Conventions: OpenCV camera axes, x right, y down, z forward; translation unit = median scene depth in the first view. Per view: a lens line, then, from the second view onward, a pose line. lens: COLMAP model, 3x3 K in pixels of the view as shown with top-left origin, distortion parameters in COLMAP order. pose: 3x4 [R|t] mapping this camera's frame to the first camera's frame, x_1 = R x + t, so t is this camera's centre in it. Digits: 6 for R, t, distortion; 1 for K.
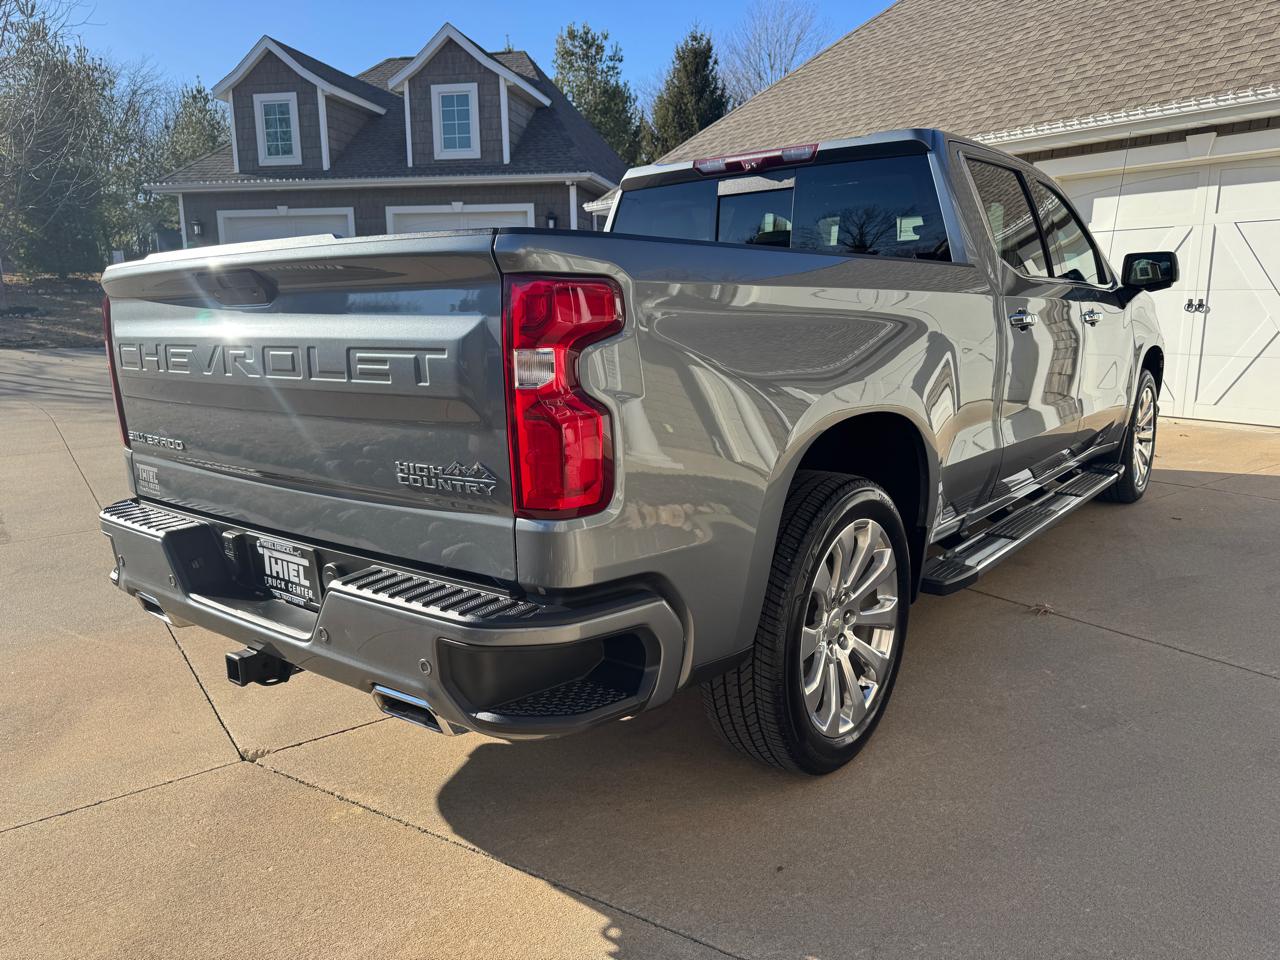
lens RADIAL K [[886.5, 0, 641.3], [0, 886.5, 475.1], [0, 0, 1]] dist [-0.021047, 0.012938]
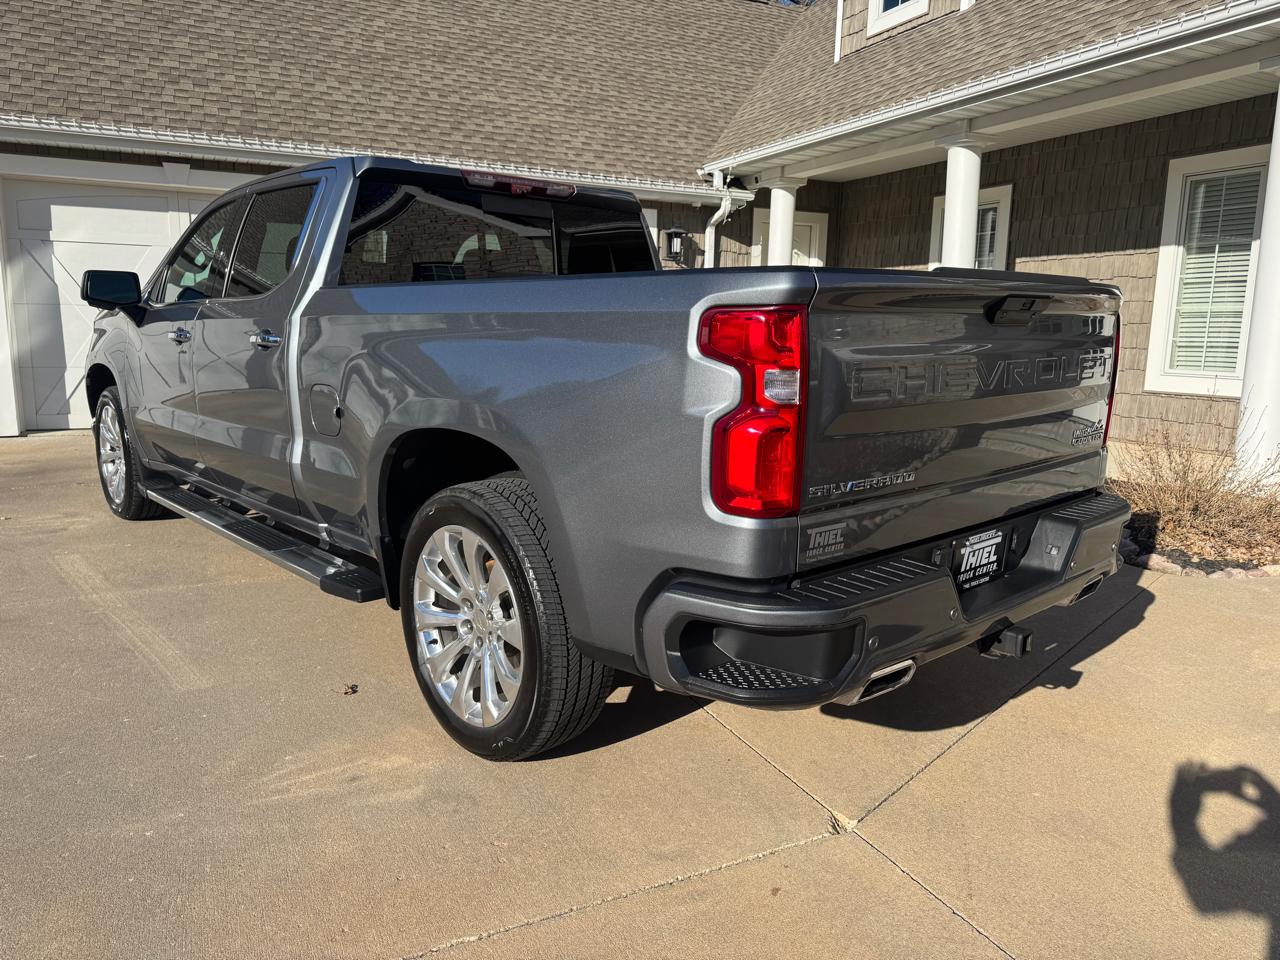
lens RADIAL K [[886.5, 0, 599.8], [0, 886.5, 478.1], [0, 0, 1]] dist [-0.021047, 0.012938]
pose [[0.203905, -0.153243, 0.966923, -1.329948], [0.163750, 0.979097, 0.120641, -0.171293], [-0.965199, 0.133735, 0.224736, 1.028816]]
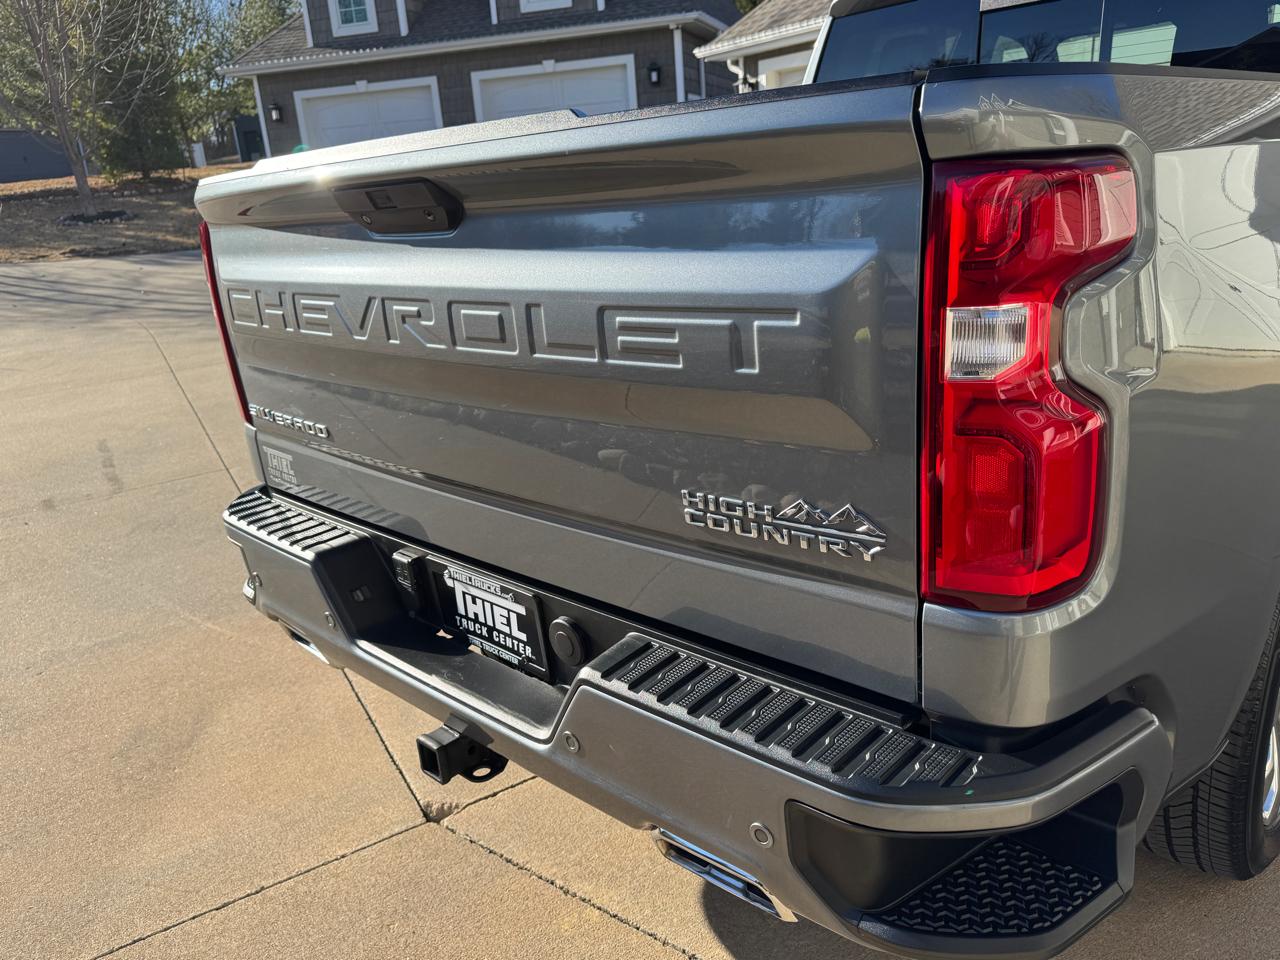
lens RADIAL K [[954.2, 0, 641.1], [0, 954.2, 470.5], [0, 0, 1]] dist [0.017094, -0.022613]
pose [[0.991365, -0.031666, -0.127248, -0.156643], [0.046280, 0.992450, 0.113580, -0.073887], [0.122691, -0.118489, 0.985346, 0.242158]]
